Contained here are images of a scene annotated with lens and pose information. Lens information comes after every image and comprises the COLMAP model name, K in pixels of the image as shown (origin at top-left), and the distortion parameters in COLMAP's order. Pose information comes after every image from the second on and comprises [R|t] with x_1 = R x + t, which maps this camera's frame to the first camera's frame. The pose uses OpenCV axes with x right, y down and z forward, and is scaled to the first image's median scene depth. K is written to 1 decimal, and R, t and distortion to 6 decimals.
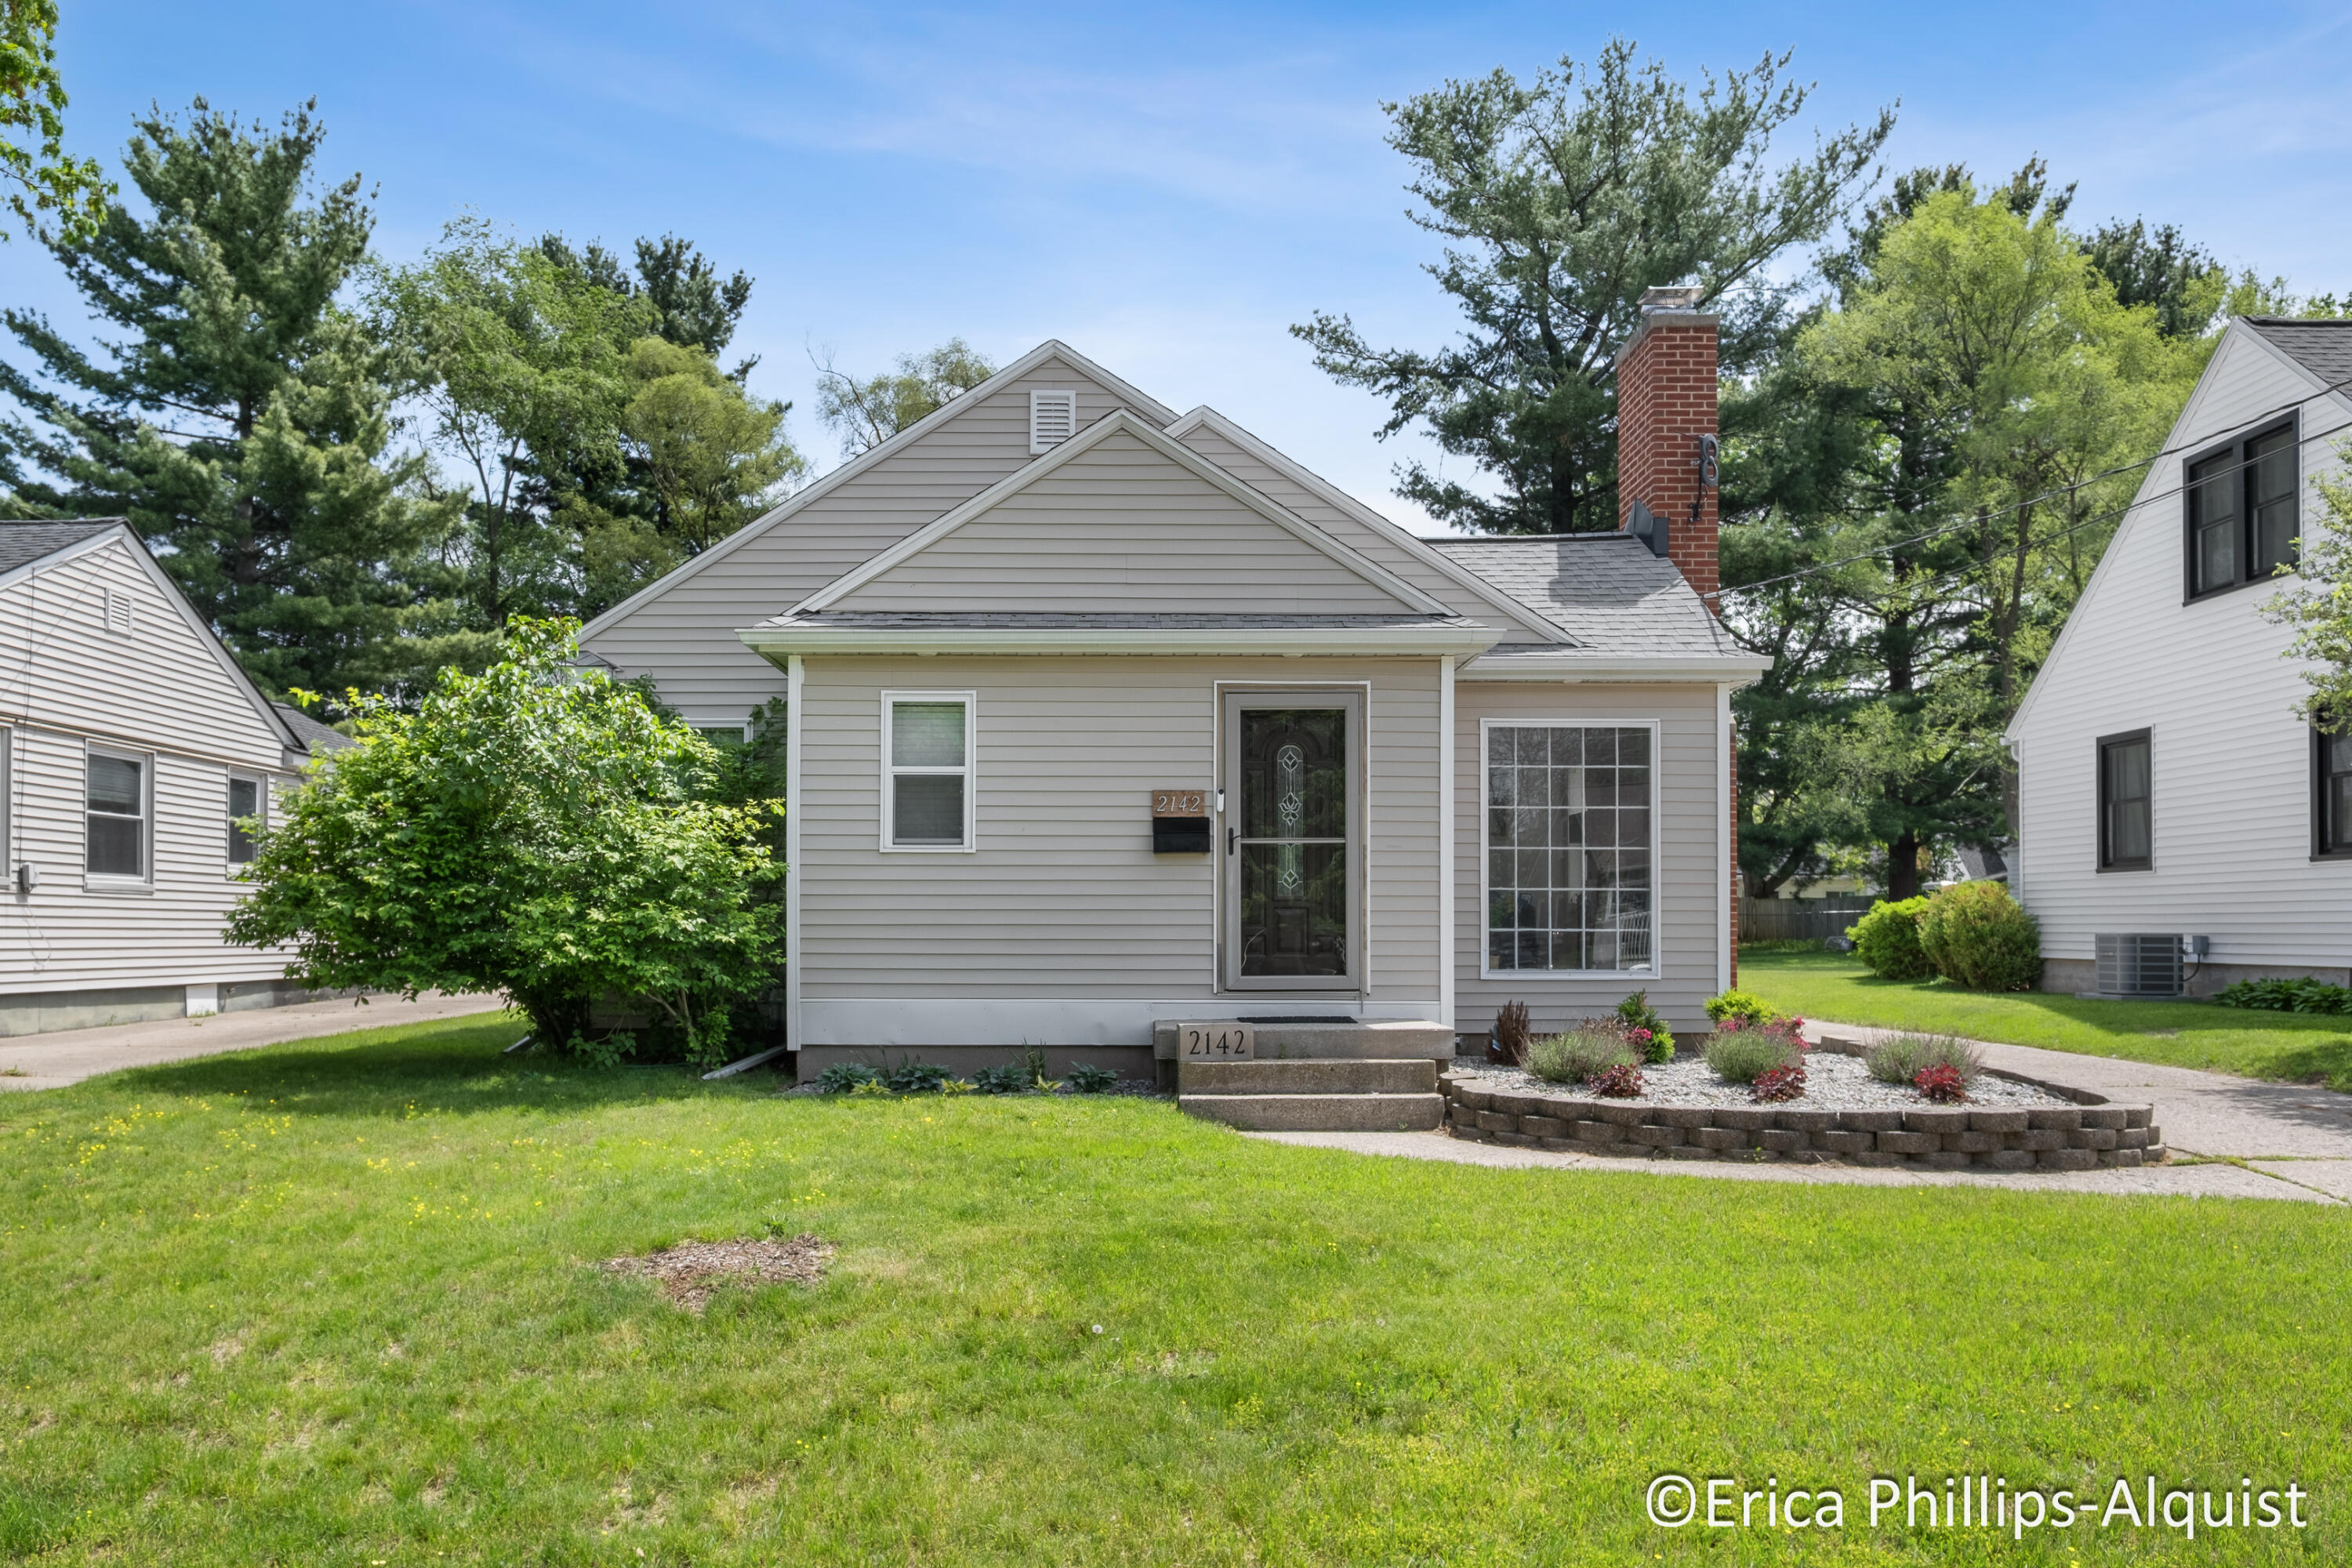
lens RADIAL K [[1664.4, 0, 1169.7], [0, 1664.4, 927.8], [0, 0, 1]] dist [0.003923, 0.000693]
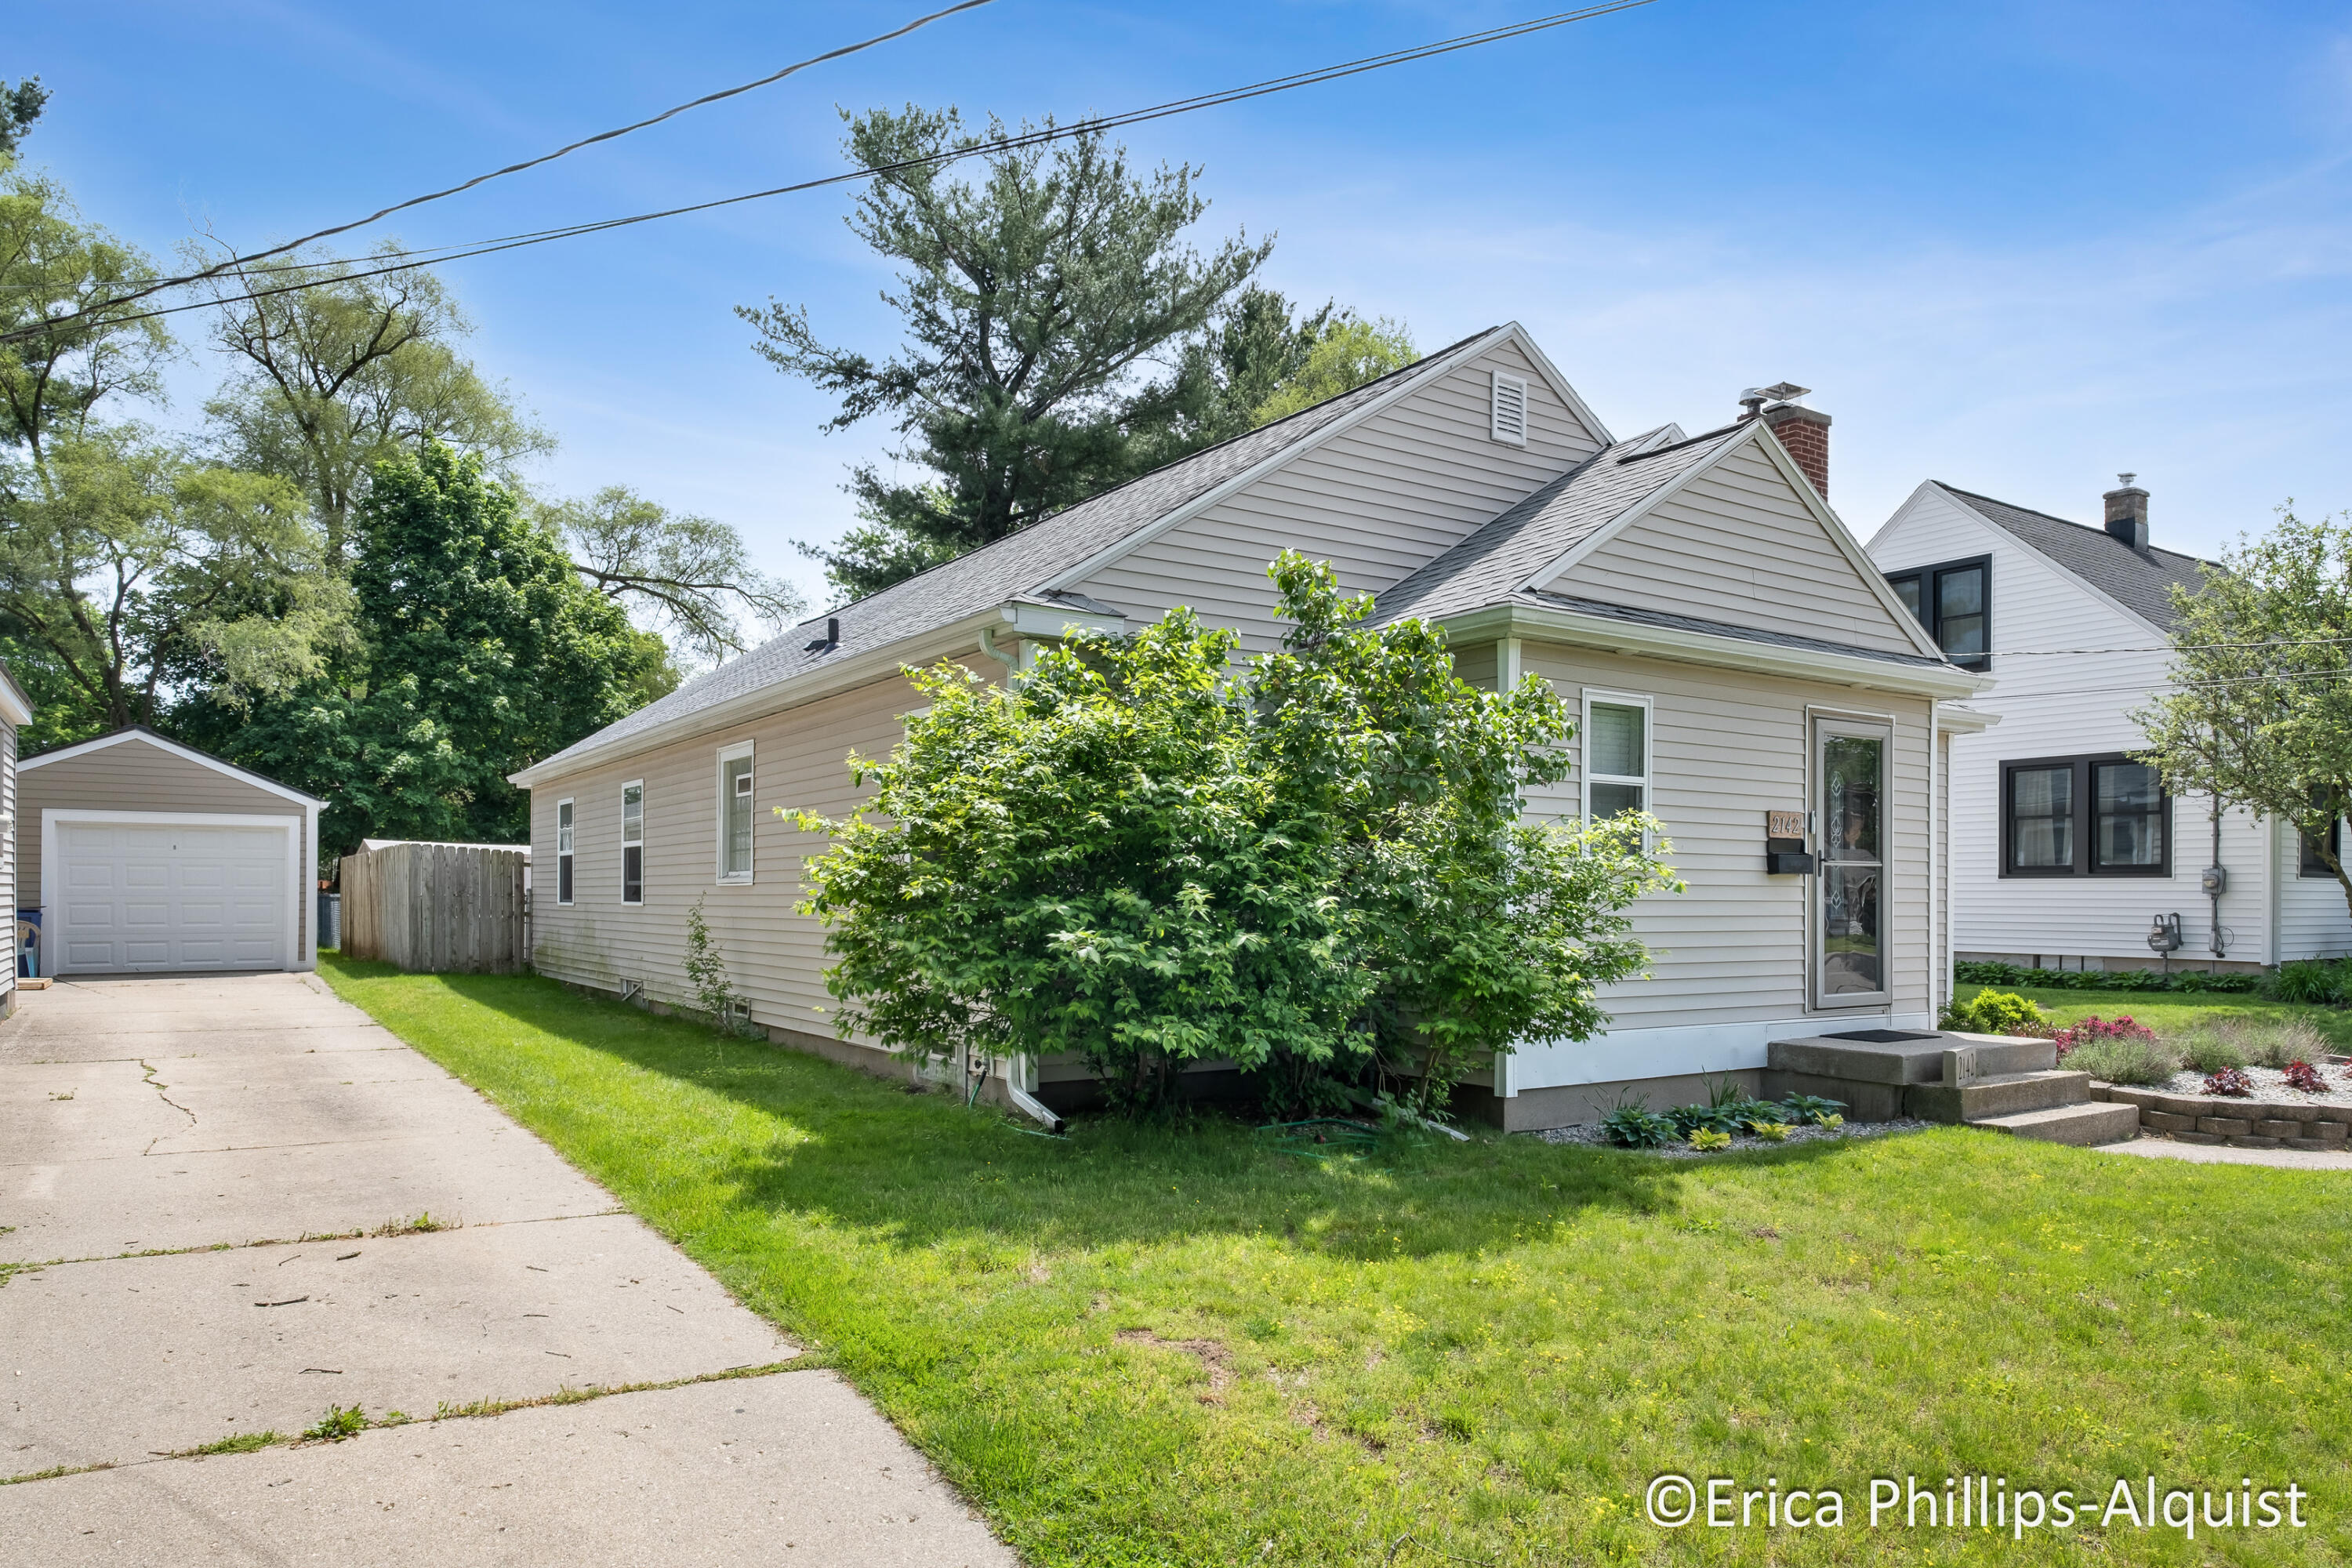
lens RADIAL K [[1434.6, 0, 1133.7], [0, 1434.6, 936.5], [0, 0, 1]] dist [0.002031, 0.001064]
pose [[0.860857, -0.005745, 0.508815, -0.772075], [-0.014355, 0.999264, 0.035571, -0.032447], [-0.508645, -0.037926, 0.860141, 0.448608]]
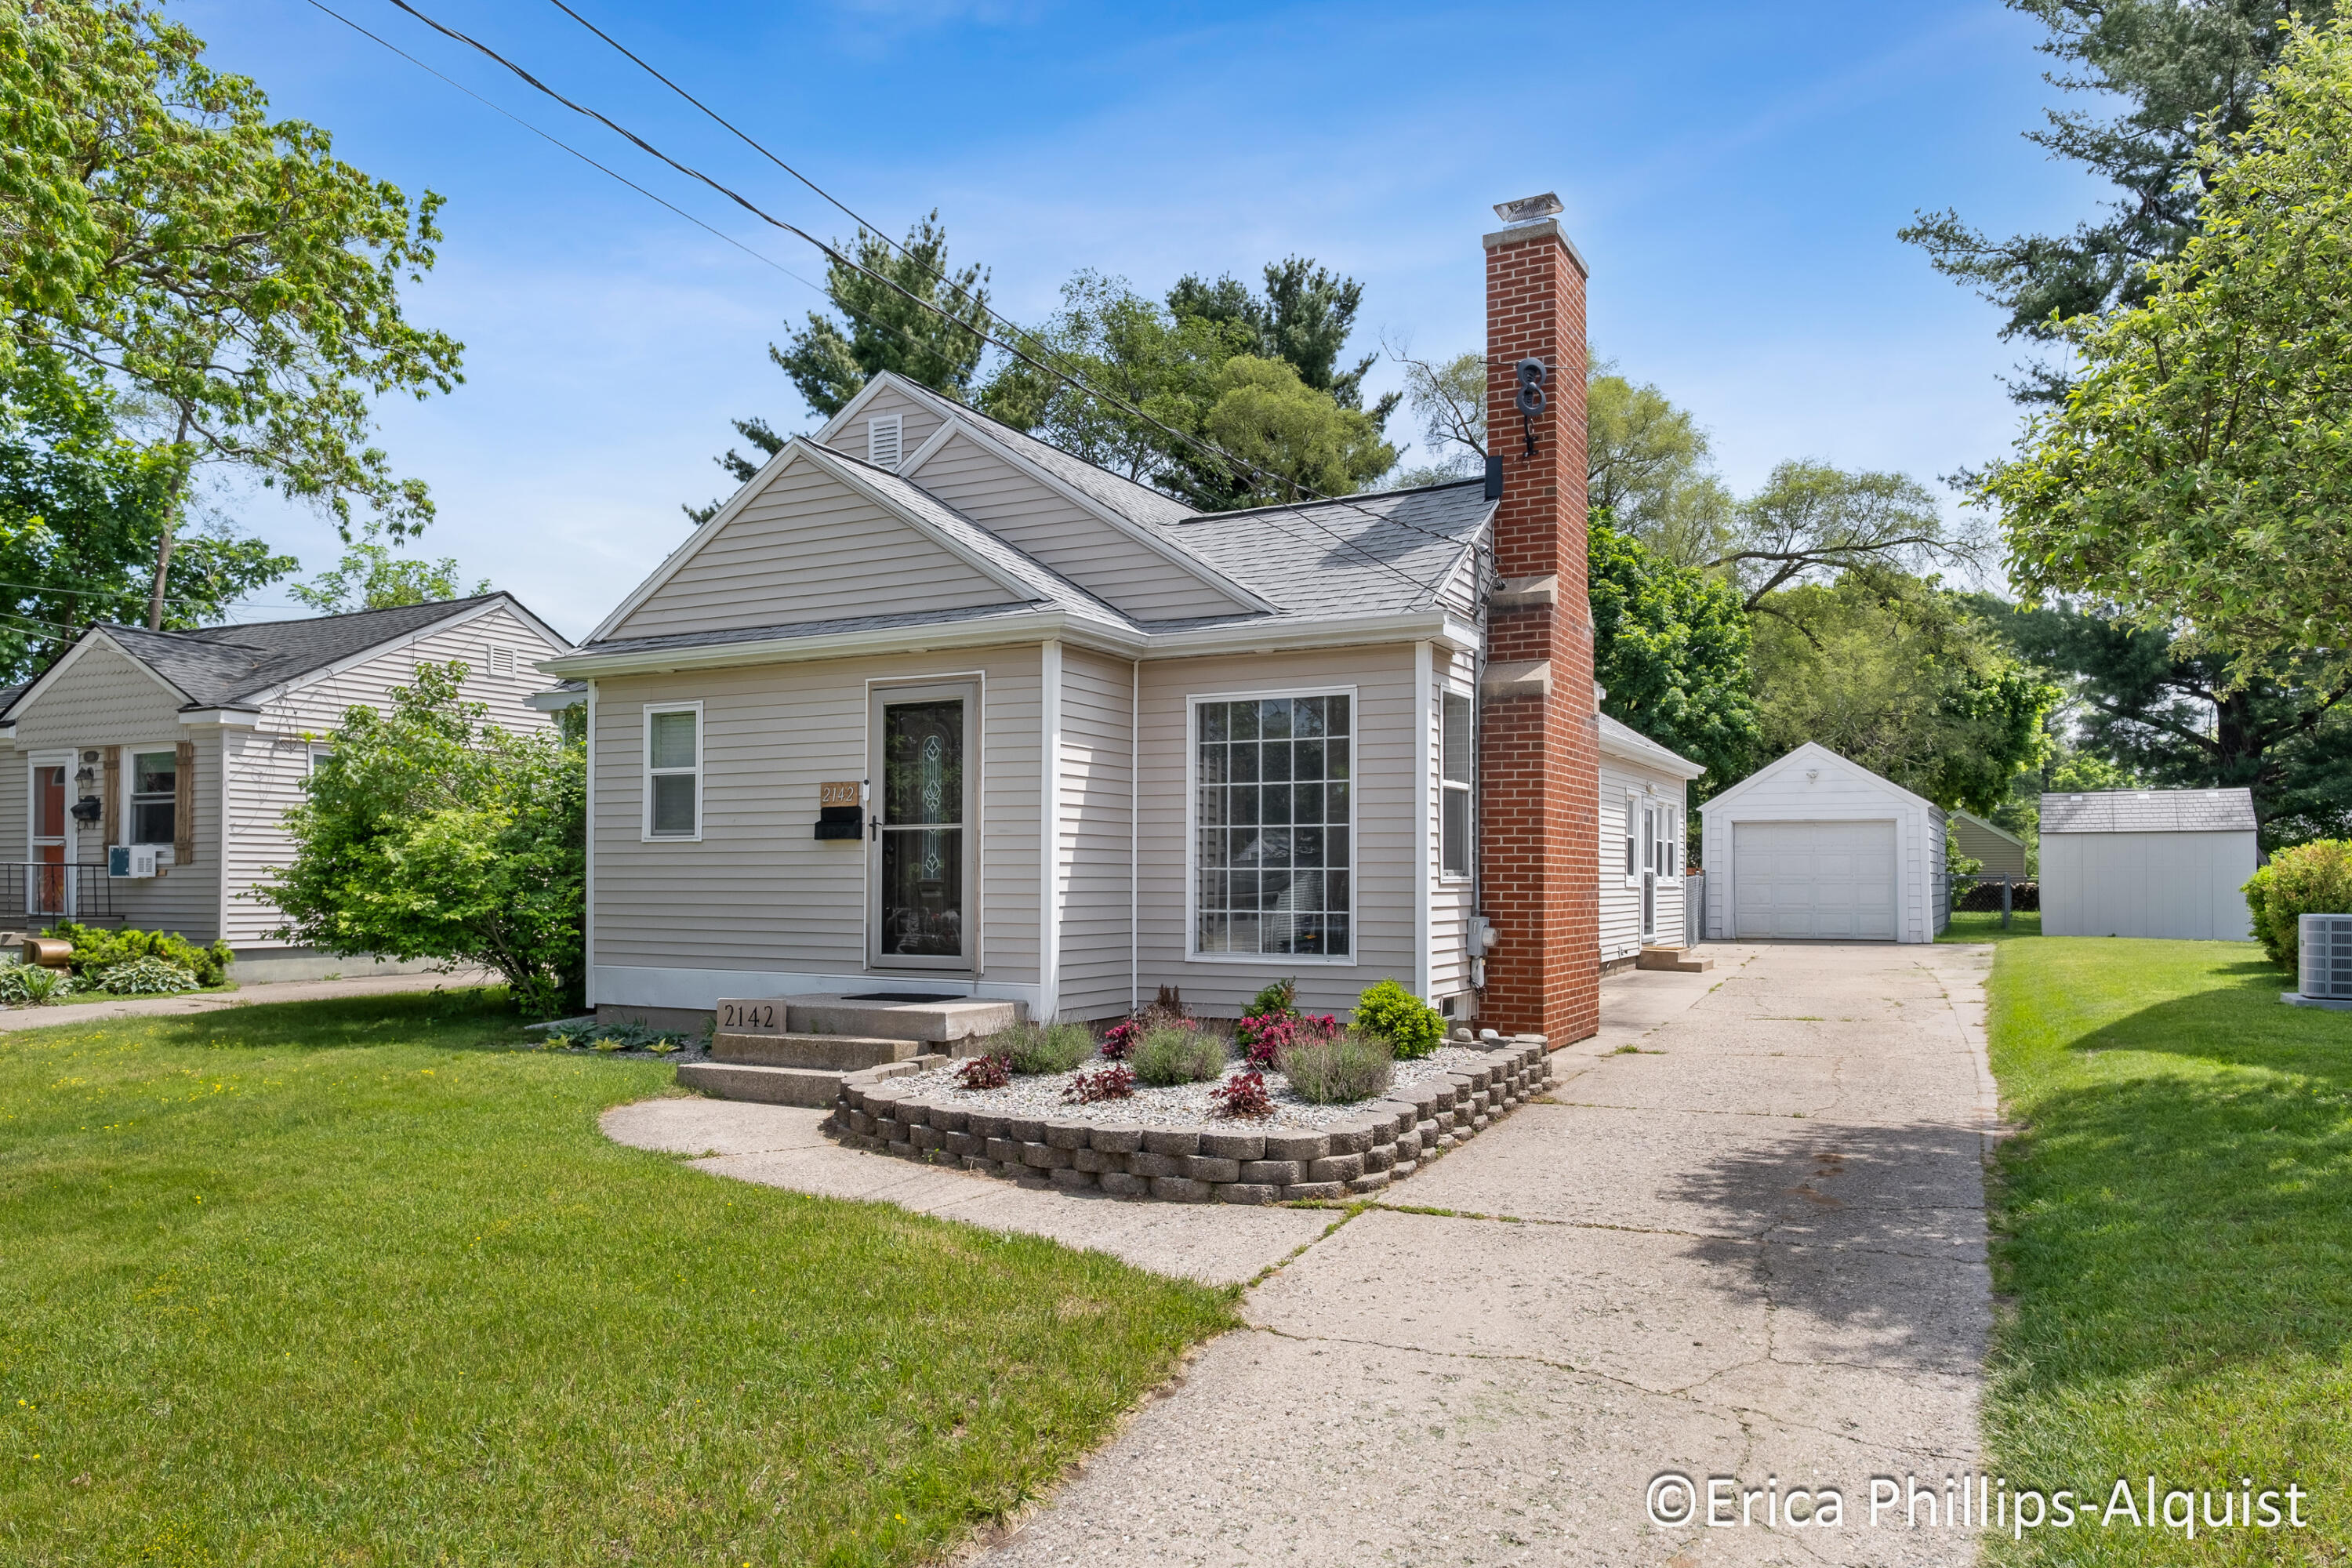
lens RADIAL K [[1609.4, 0, 1178.6], [0, 1609.4, 882.9], [0, 0, 1]] dist [-0.000249, -0.000679]
pose [[0.875315, 0.002119, -0.483549, 0.703116], [-0.002842, 0.999996, -0.000763, -0.016623], [0.483545, 0.002042, 0.875317, 0.187488]]
